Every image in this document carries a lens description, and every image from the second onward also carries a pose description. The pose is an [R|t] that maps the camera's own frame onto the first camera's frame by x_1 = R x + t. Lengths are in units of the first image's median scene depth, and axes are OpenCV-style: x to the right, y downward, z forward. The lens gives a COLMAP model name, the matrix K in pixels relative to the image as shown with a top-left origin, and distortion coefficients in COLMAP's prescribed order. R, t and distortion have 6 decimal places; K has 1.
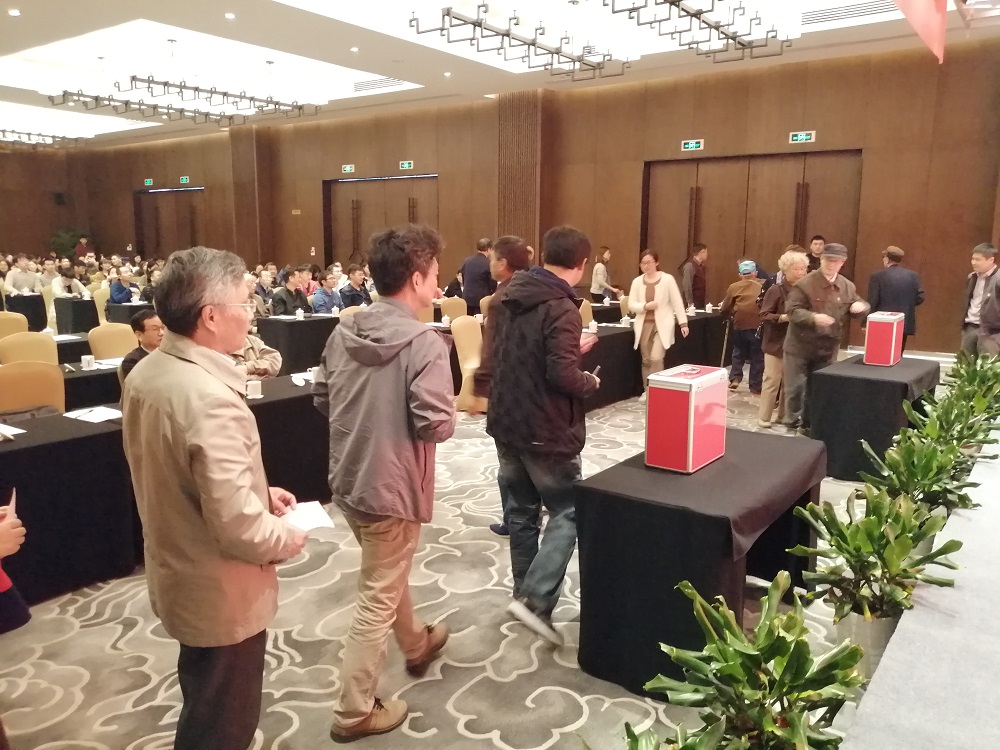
lens RADIAL K [[793.8, 0, 495.3], [0, 793.8, 375.0], [0, 0, 1]] dist [0.003671, -0.007997]
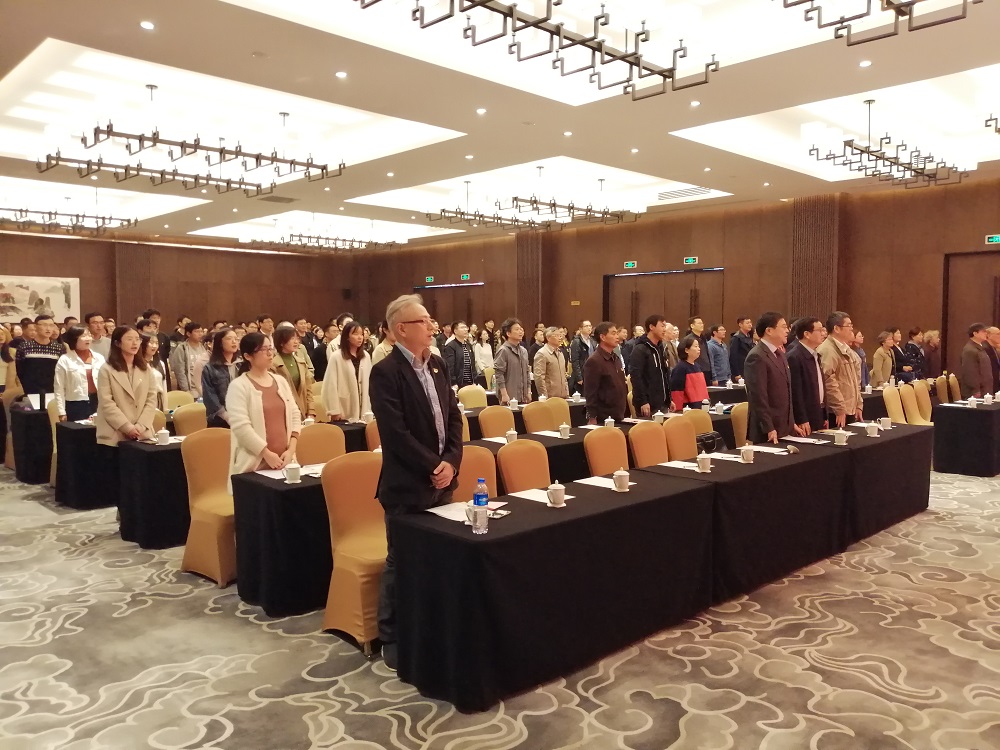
lens RADIAL K [[793.8, 0, 499.5], [0, 793.8, 372.4], [0, 0, 1]] dist [0.003671, -0.007997]
pose [[0.984966, 0.004205, -0.172696, -0.216732], [-0.023627, 0.993588, -0.110561, 0.026654], [0.171123, 0.112979, 0.978750, -0.148620]]
